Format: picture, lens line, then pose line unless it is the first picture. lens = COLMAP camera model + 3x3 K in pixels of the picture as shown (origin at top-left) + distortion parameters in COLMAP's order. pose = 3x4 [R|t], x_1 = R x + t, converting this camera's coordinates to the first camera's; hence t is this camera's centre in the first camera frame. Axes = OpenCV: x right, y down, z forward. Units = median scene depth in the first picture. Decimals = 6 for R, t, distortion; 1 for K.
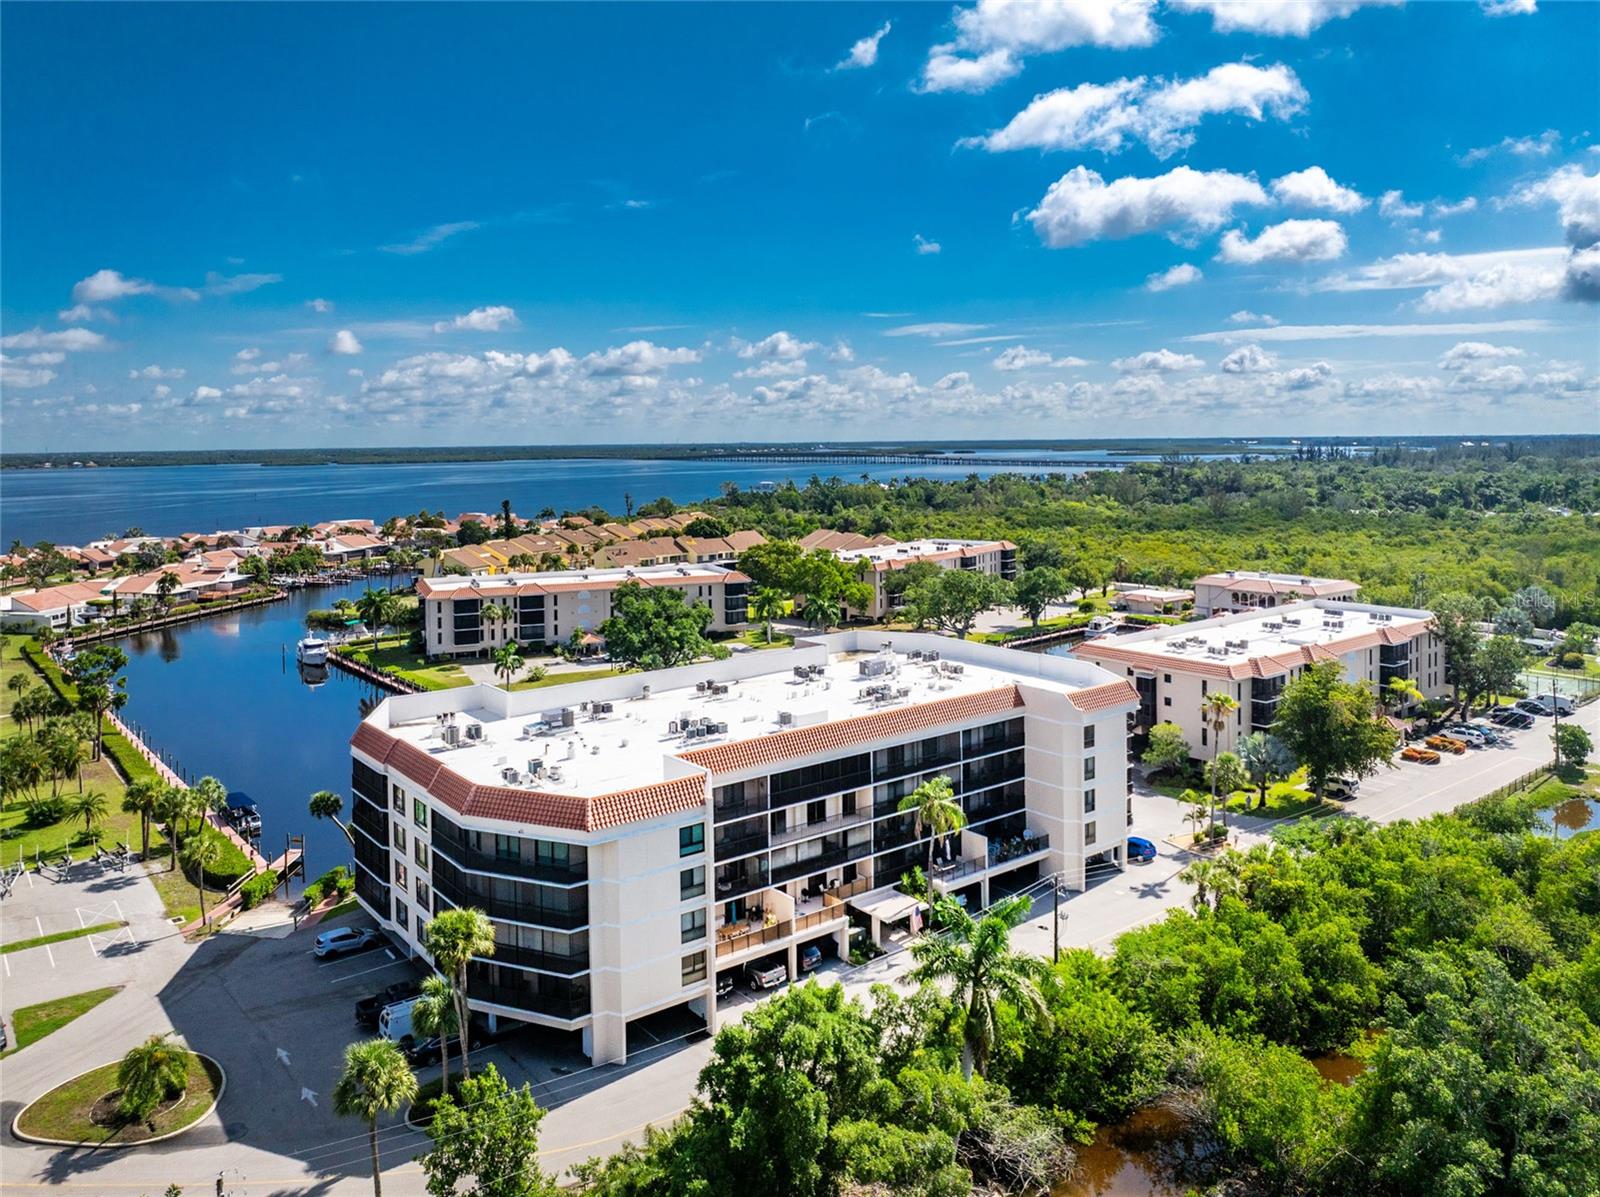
lens RADIAL K [[1182.1, 0, 797.1], [0, 1182.1, 461.2], [0, 0, 1]] dist [-0.040402, 0.003059]
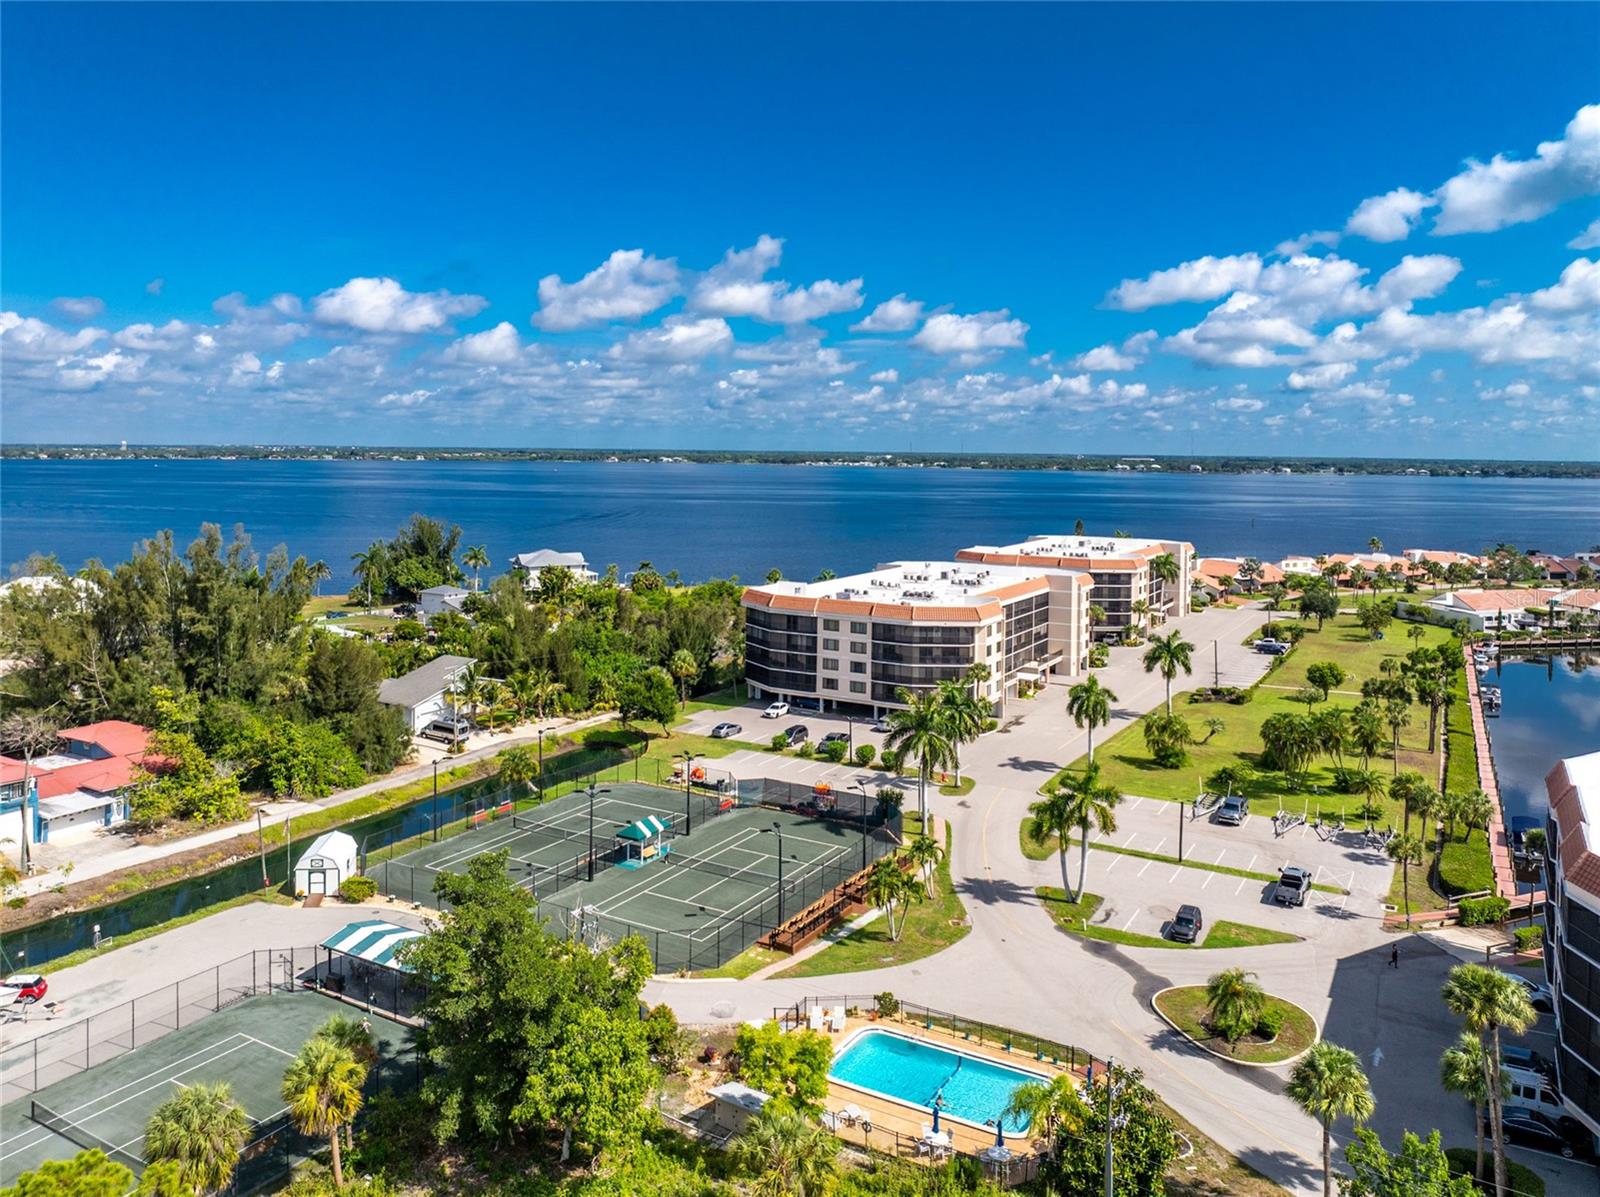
lens RADIAL K [[1183.6, 0, 805.4], [0, 1183.6, 475.4], [0, 0, 1]] dist [-0.015536, -0.030834]
pose [[0.379414, 0.042694, -0.924242, 0.119888], [-0.036395, 0.998850, 0.031200, -0.004394], [0.924511, 0.021800, 0.380531, 0.054173]]
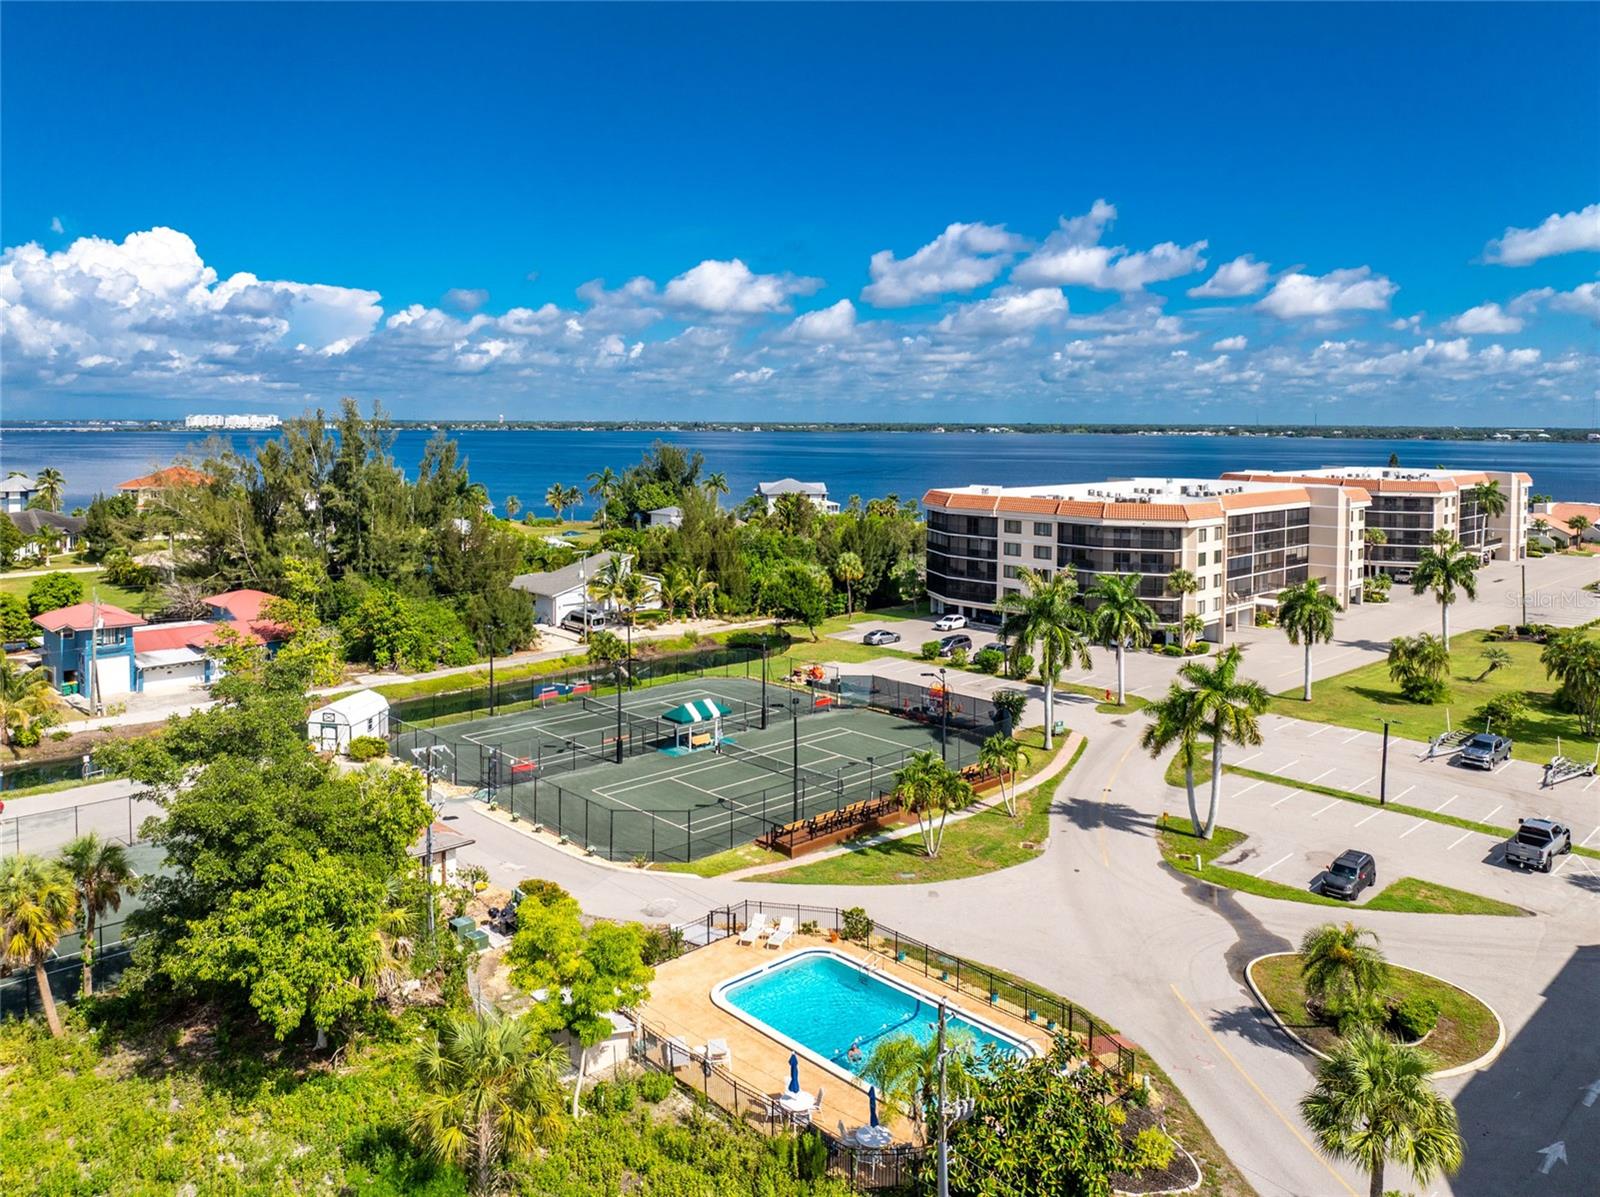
lens RADIAL K [[1175.3, 0, 801.7], [0, 1175.3, 498.7], [0, 0, 1]] dist [-0.030200, -0.008116]
pose [[0.104717, 0.083999, -0.990948, 0.042370], [-0.027603, 0.996288, 0.081535, 0.062868], [0.994119, 0.018815, 0.106647, 0.204015]]
